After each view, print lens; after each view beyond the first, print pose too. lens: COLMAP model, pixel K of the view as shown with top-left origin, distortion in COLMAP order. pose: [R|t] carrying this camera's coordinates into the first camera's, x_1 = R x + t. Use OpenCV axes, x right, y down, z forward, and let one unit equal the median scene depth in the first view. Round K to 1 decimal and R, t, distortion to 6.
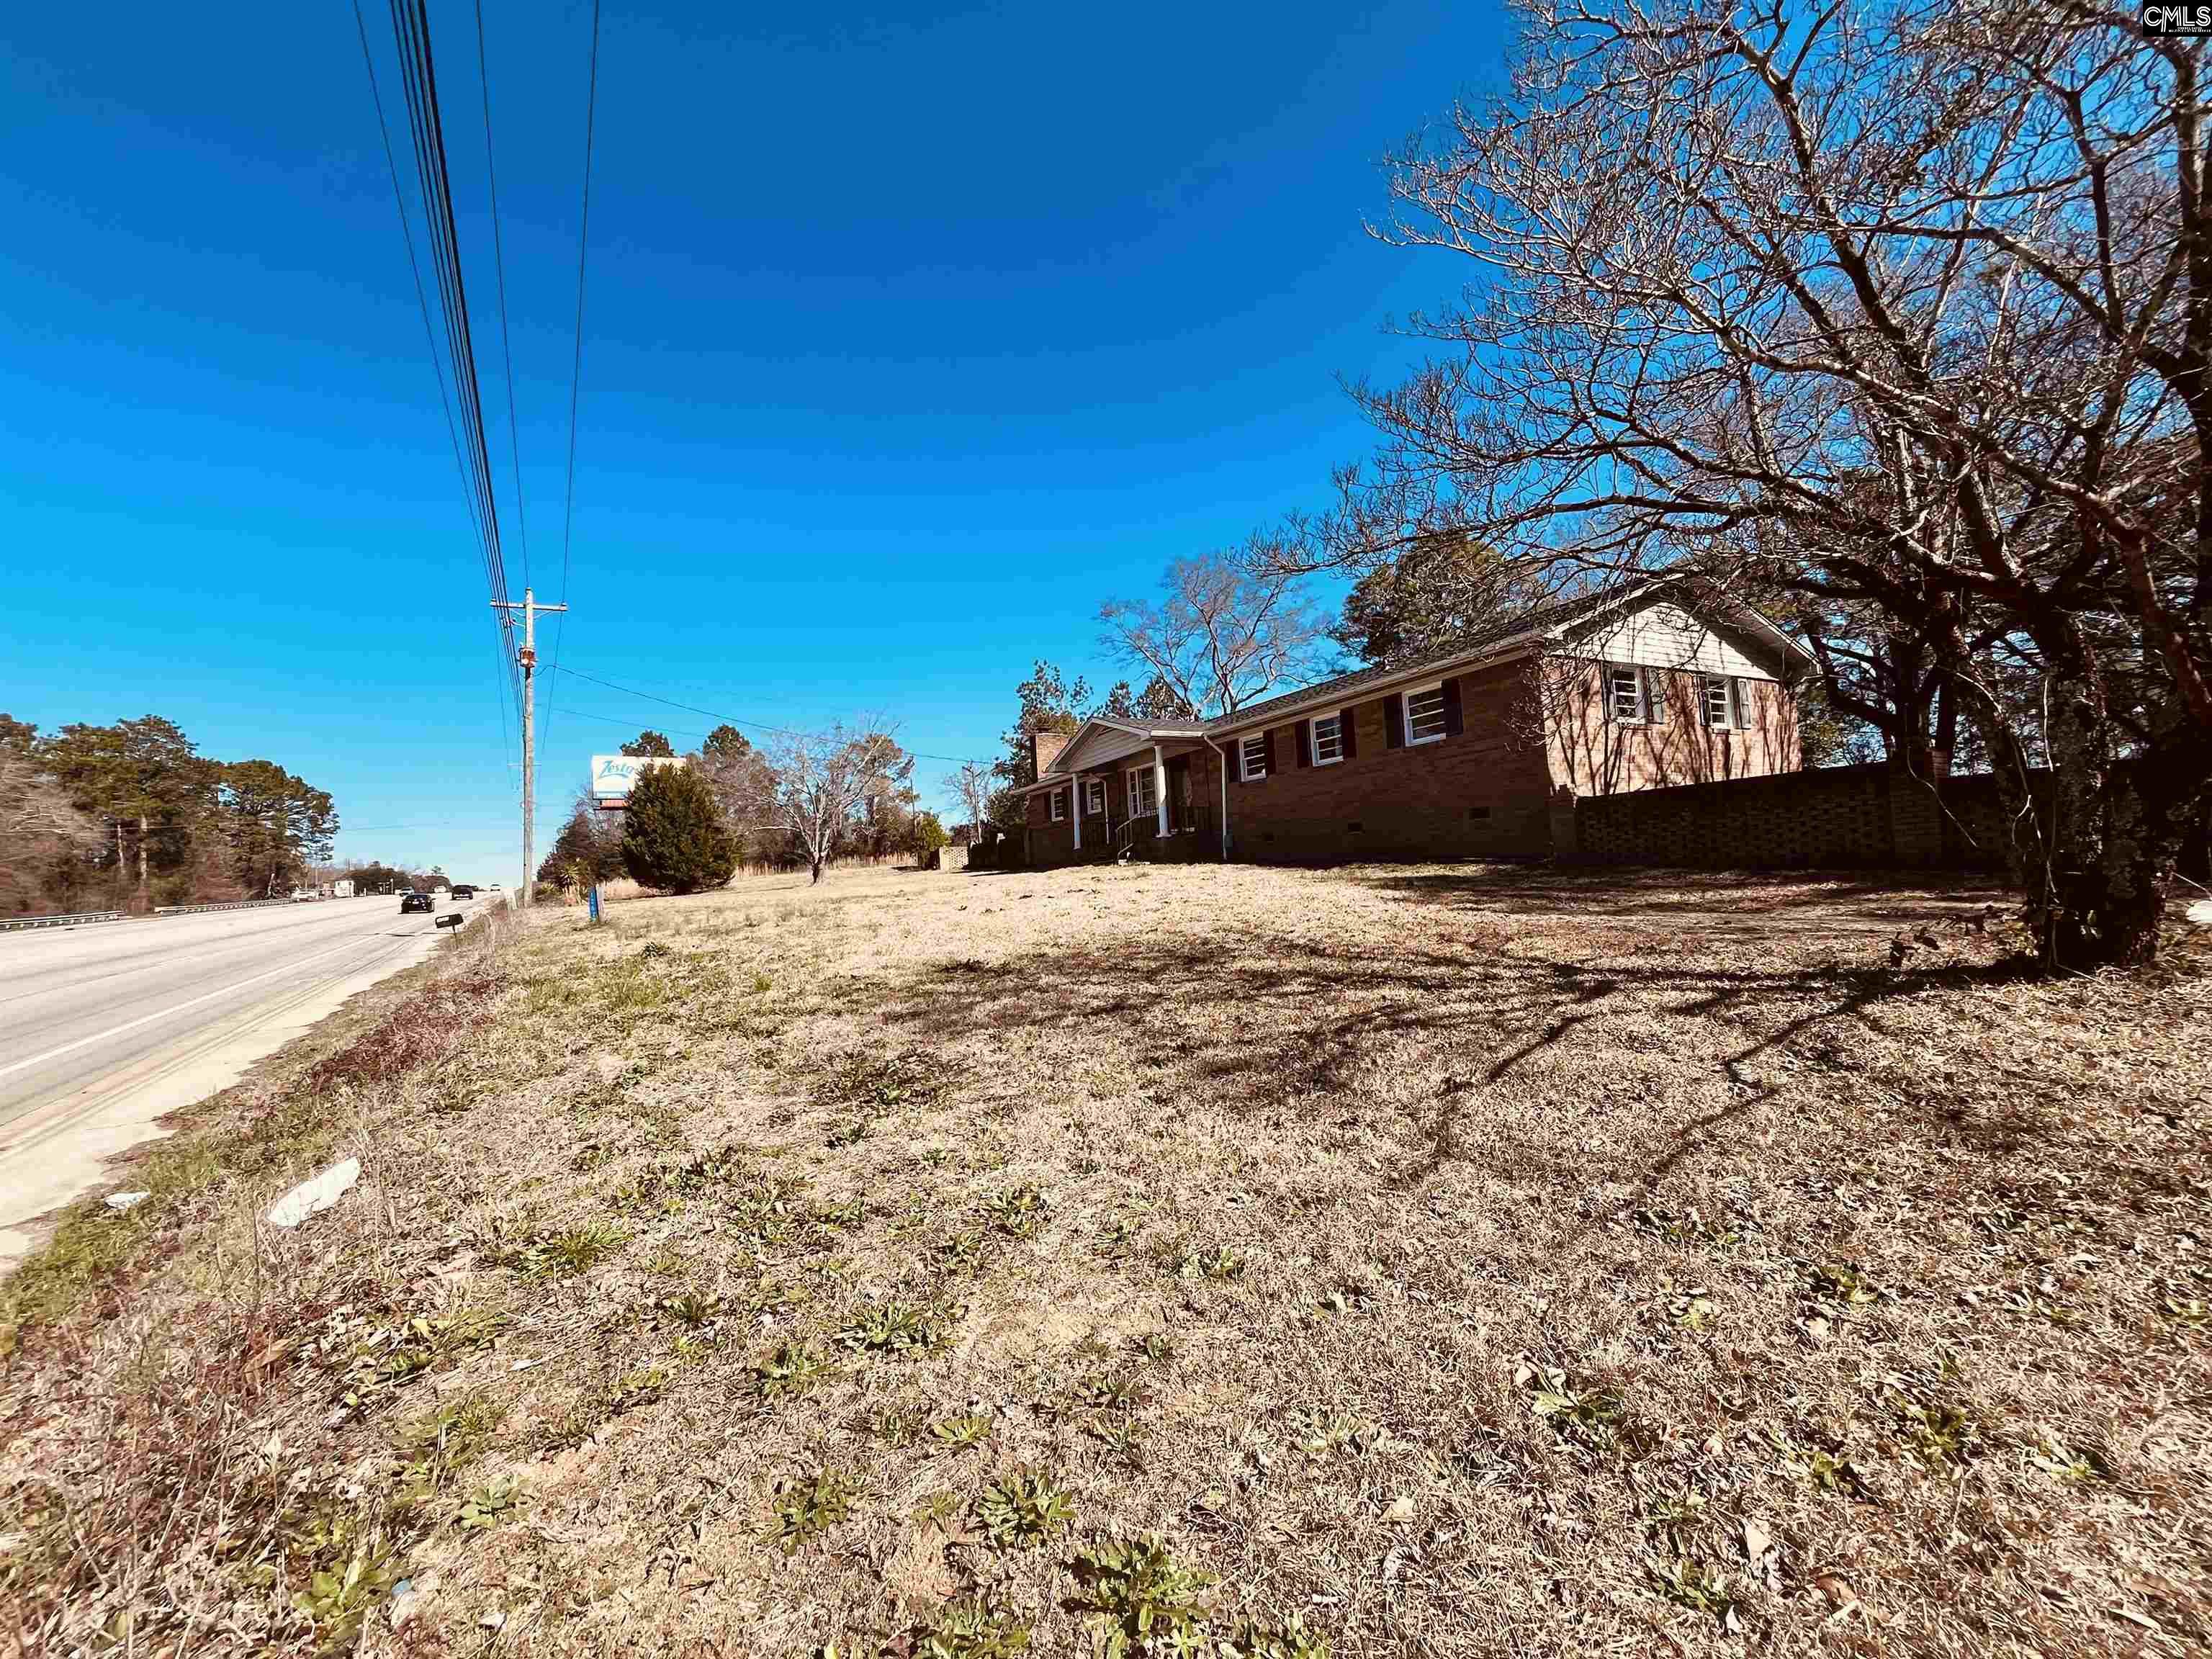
lens RADIAL K [[888.5, 0, 1106.0], [0, 888.5, 829.5], [0, 0, 1]] dist [-0.000678, -0.000030]
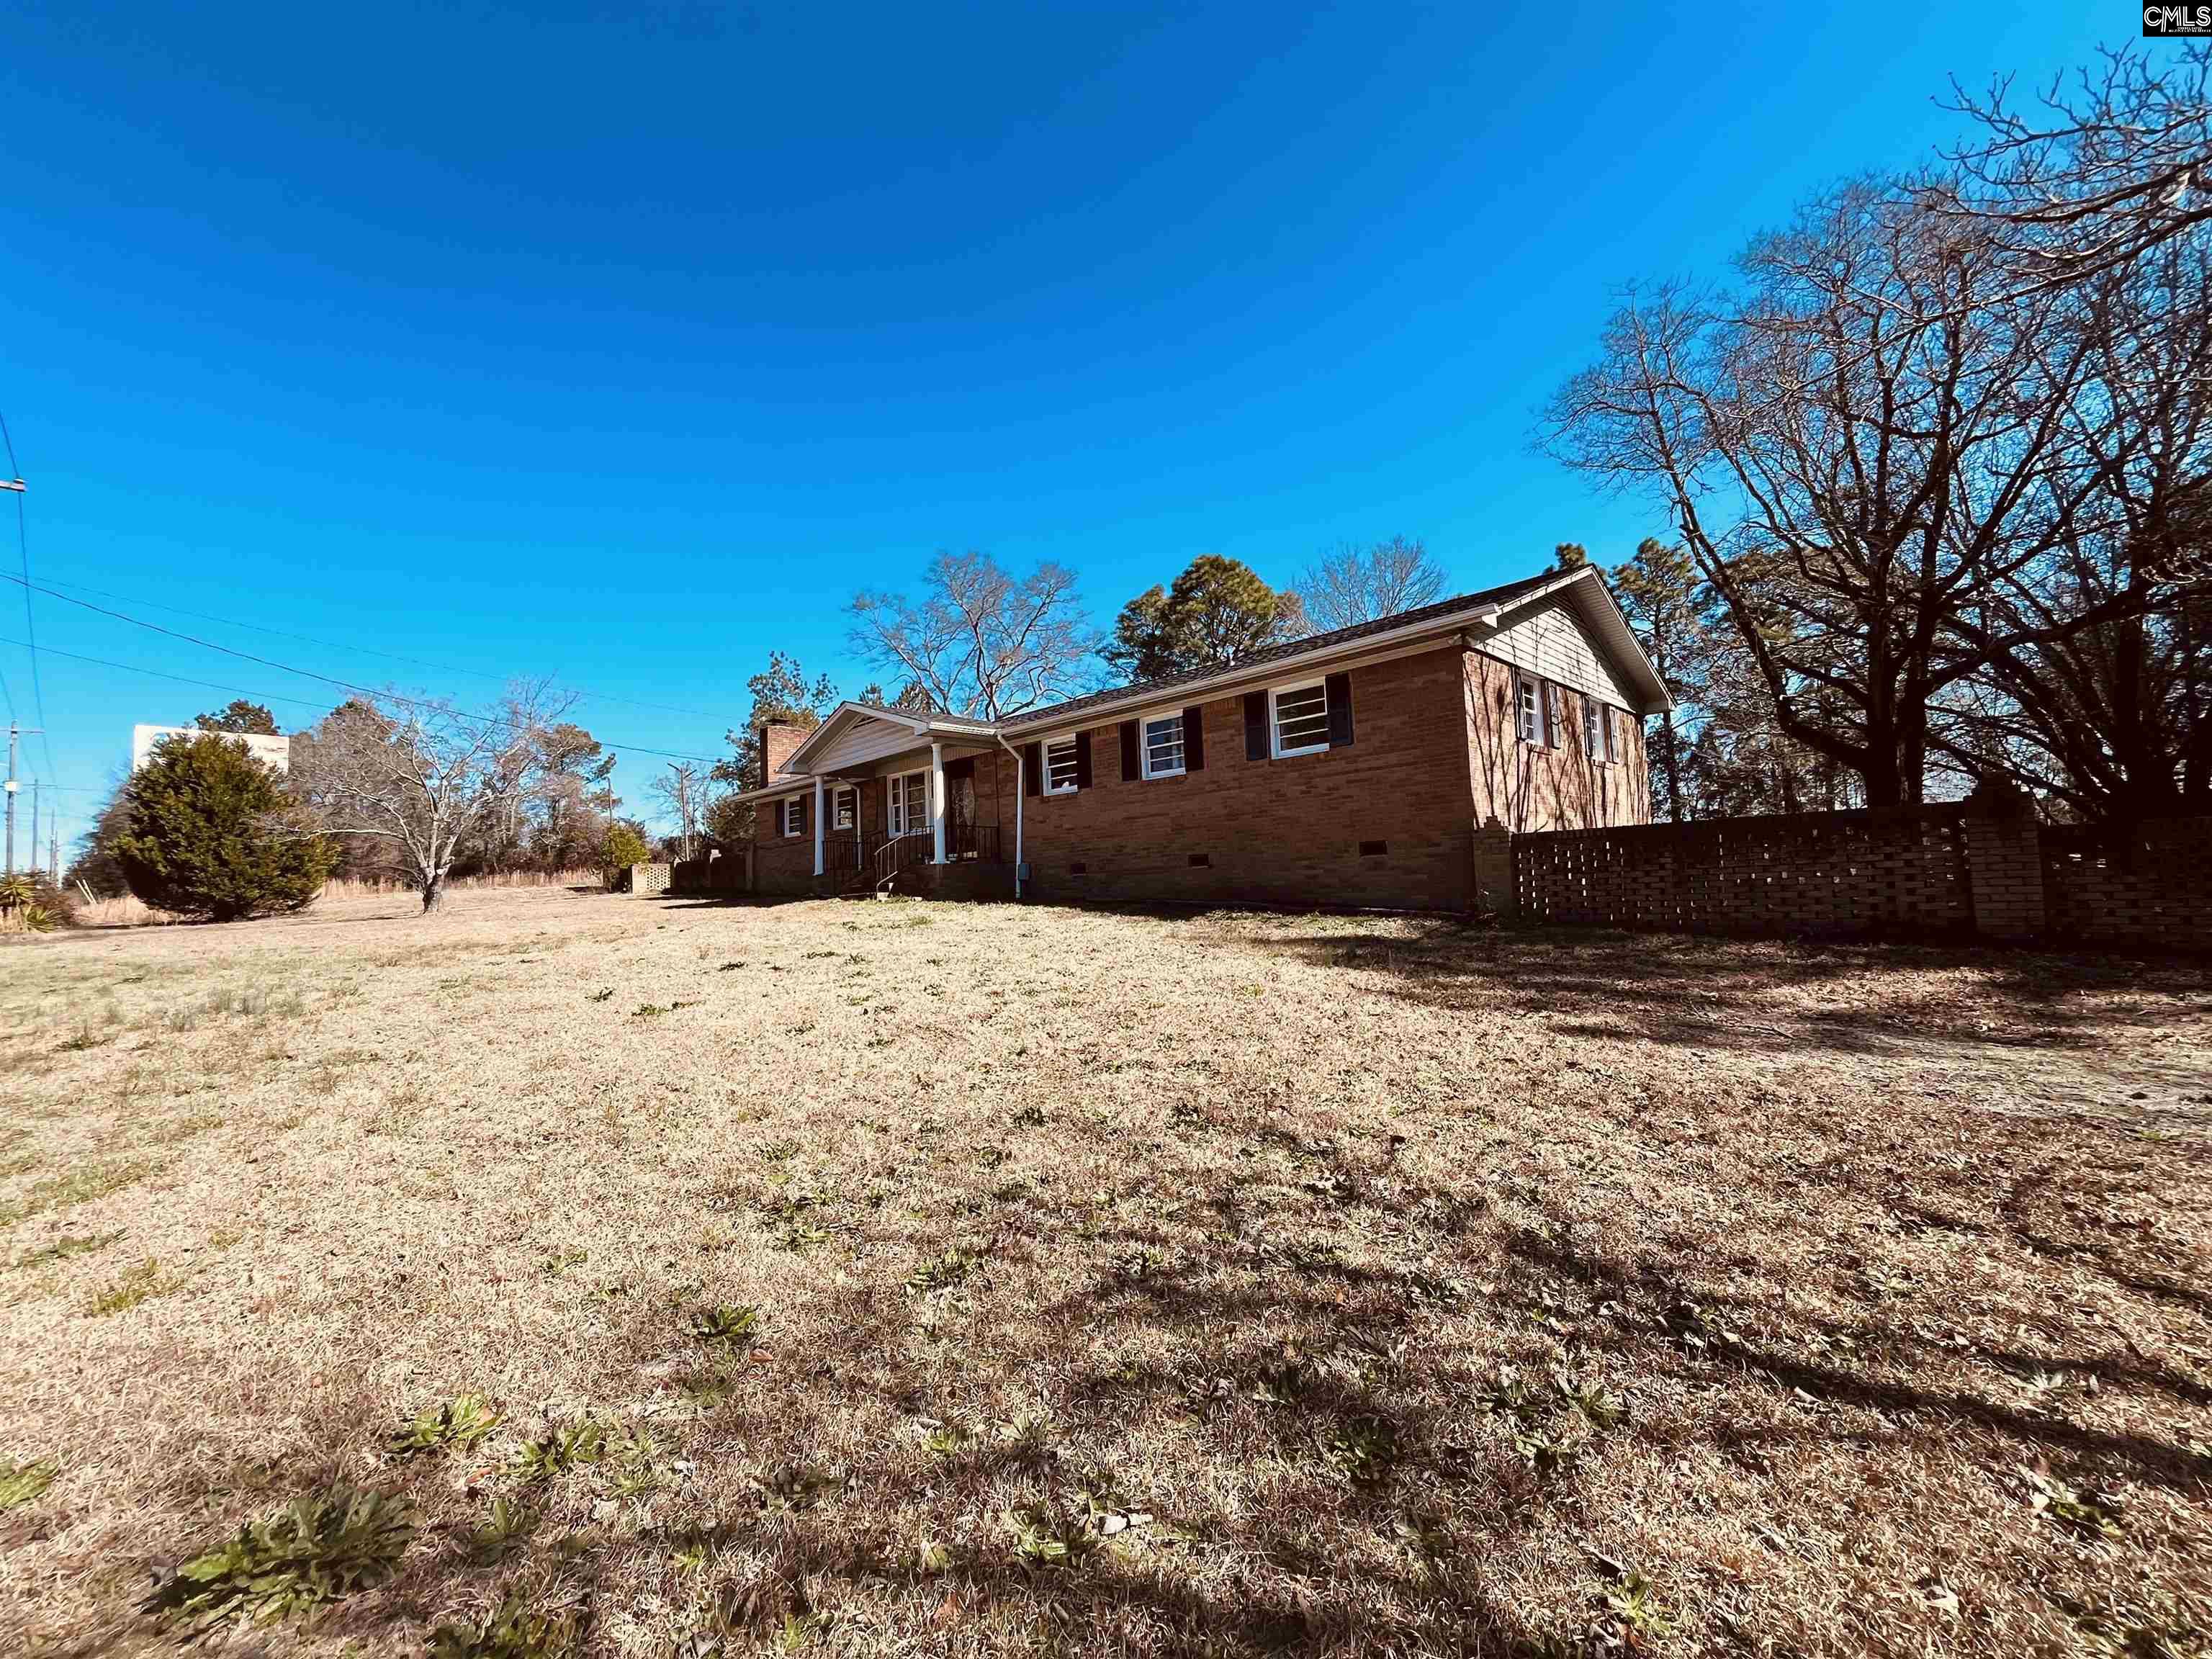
lens RADIAL K [[910.5, 0, 1106.0], [0, 910.5, 829.5], [0, 0, 1]] dist [-0.000956, -0.000156]
pose [[0.960652, 0.039458, 0.274939, -0.011314], [-0.032870, 0.999052, -0.028533, -0.002851], [-0.275805, 0.018373, 0.961038, 0.180118]]
